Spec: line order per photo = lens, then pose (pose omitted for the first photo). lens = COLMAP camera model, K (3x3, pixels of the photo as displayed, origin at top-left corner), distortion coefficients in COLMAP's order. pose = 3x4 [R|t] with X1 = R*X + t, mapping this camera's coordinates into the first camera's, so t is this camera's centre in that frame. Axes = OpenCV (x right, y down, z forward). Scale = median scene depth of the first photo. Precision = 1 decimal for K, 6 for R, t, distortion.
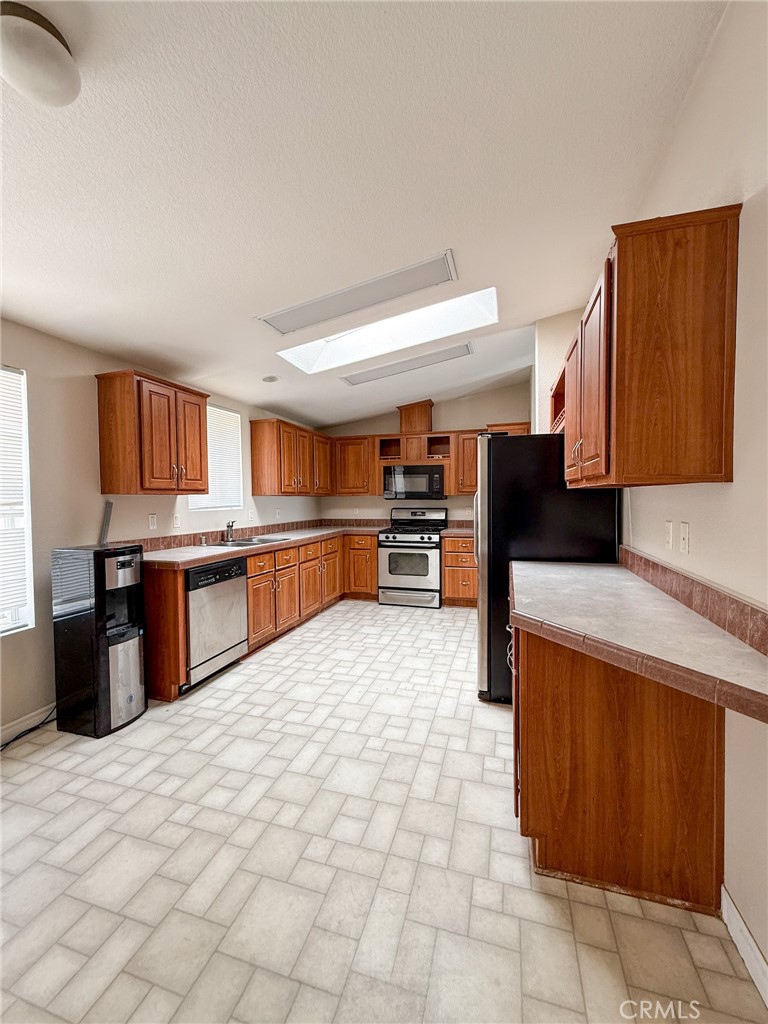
lens RADIAL K [[409.0, 0, 387.4], [0, 409.0, 508.2], [0, 0, 1]] dist [0.003384, -0.000301]
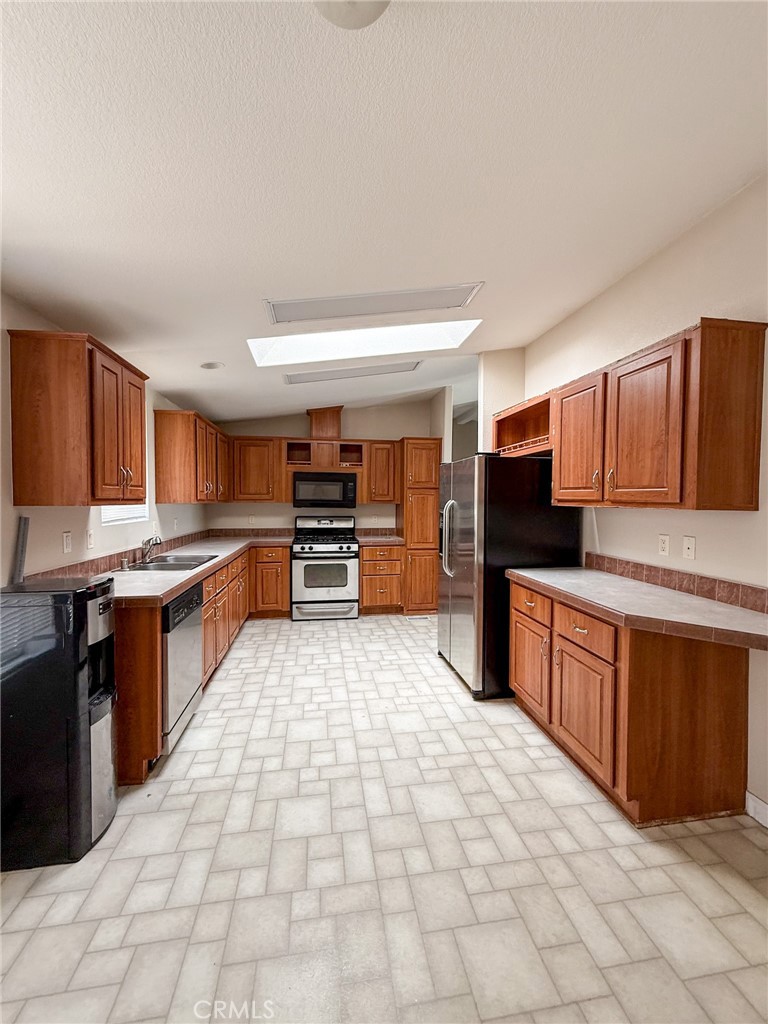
lens RADIAL K [[416.7, 0, 386.8], [0, 416.7, 507.9], [0, 0, 1]] dist [0.001564, 0.000068]
pose [[0.899463, 0.004531, 0.436973, -0.440890], [-0.001729, 0.999975, -0.006811, -0.027176], [-0.436993, 0.005371, 0.899449, 0.106472]]
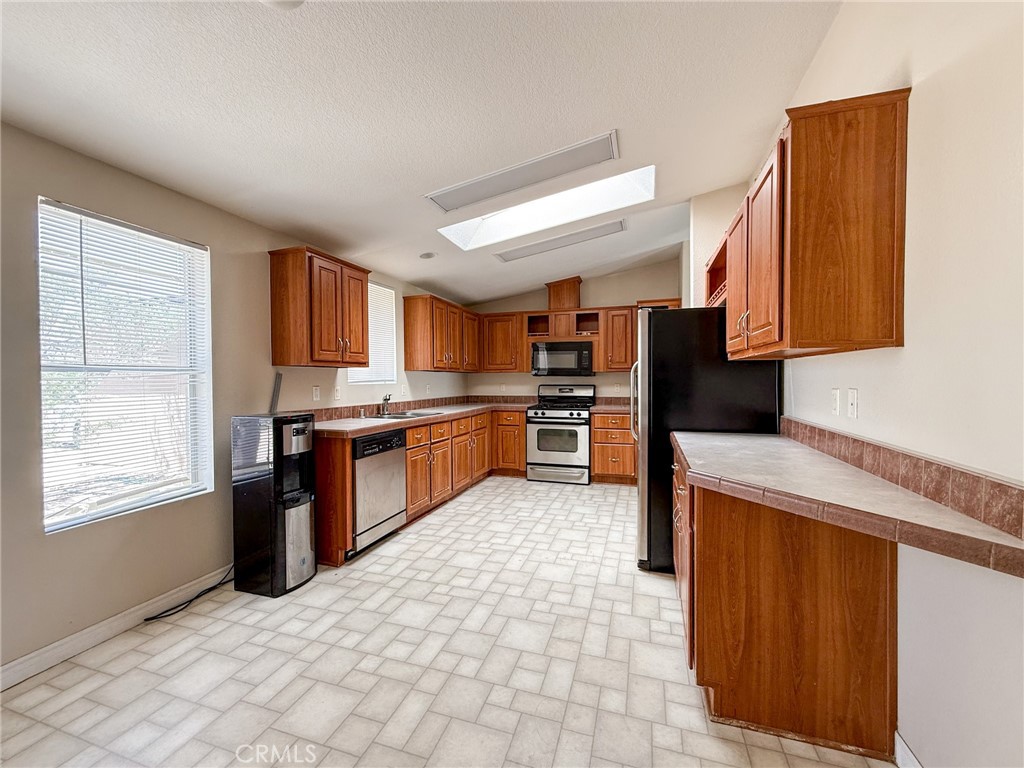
lens RADIAL K [[419.0, 0, 512.0], [0, 419.0, 384.0], [0, 0, 1]] dist [0.003523, 0.000217]
pose [[0.999735, 0.004707, -0.022552, -0.065985], [-0.005003, 0.999902, -0.013081, 0.023341], [0.022488, 0.013191, 0.999660, -0.049721]]
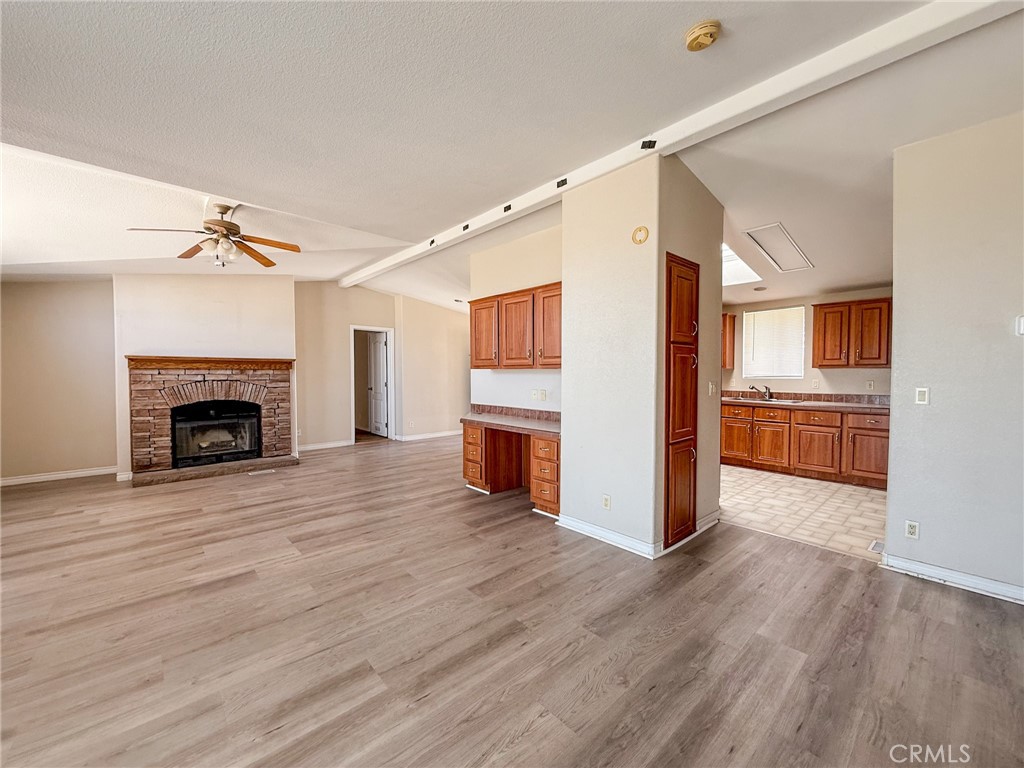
lens RADIAL K [[409.0, 0, 507.5], [0, 409.0, 385.0], [0, 0, 1]] dist [0.003384, -0.000301]
pose [[-0.525338, 0.034851, -0.850180, 1.904209], [-0.018466, 0.998459, 0.052339, -0.044926], [0.850693, 0.043195, -0.523885, 1.344382]]
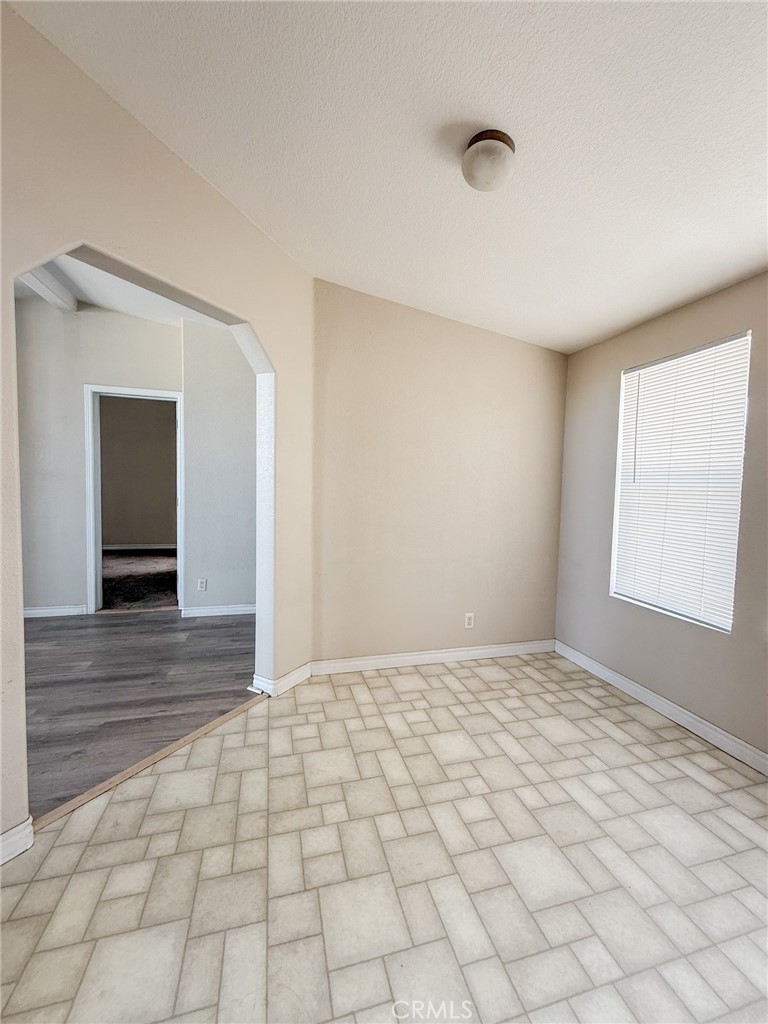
lens RADIAL K [[409.0, 0, 387.4], [0, 409.0, 508.2], [0, 0, 1]] dist [0.003384, -0.000301]
pose [[-0.844796, 0.016797, -0.534825, 0.079601], [-0.032516, 0.996049, 0.082644, -0.011693], [0.534099, 0.087207, -0.840912, 0.808375]]
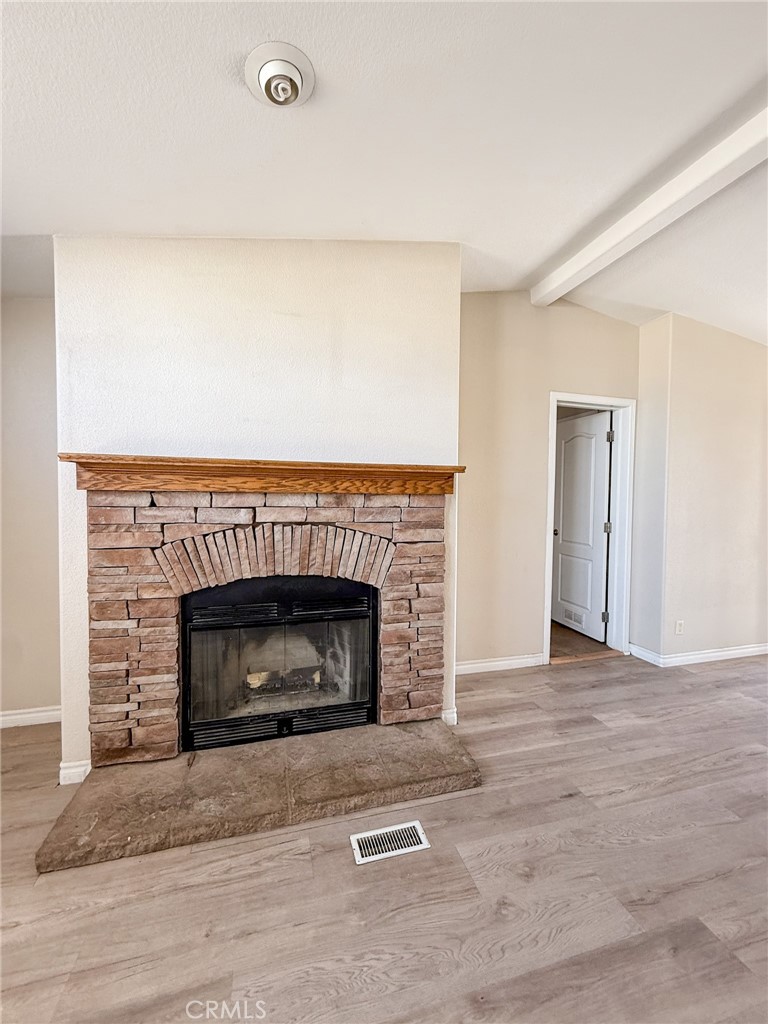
lens RADIAL K [[409.0, 0, 387.4], [0, 409.0, 508.2], [0, 0, 1]] dist [0.003384, -0.000301]
pose [[-0.844713, 0.019659, -0.534858, 1.193585], [-0.016226, 0.997925, 0.062306, -0.013887], [0.534973, 0.061309, -0.842642, -0.163472]]
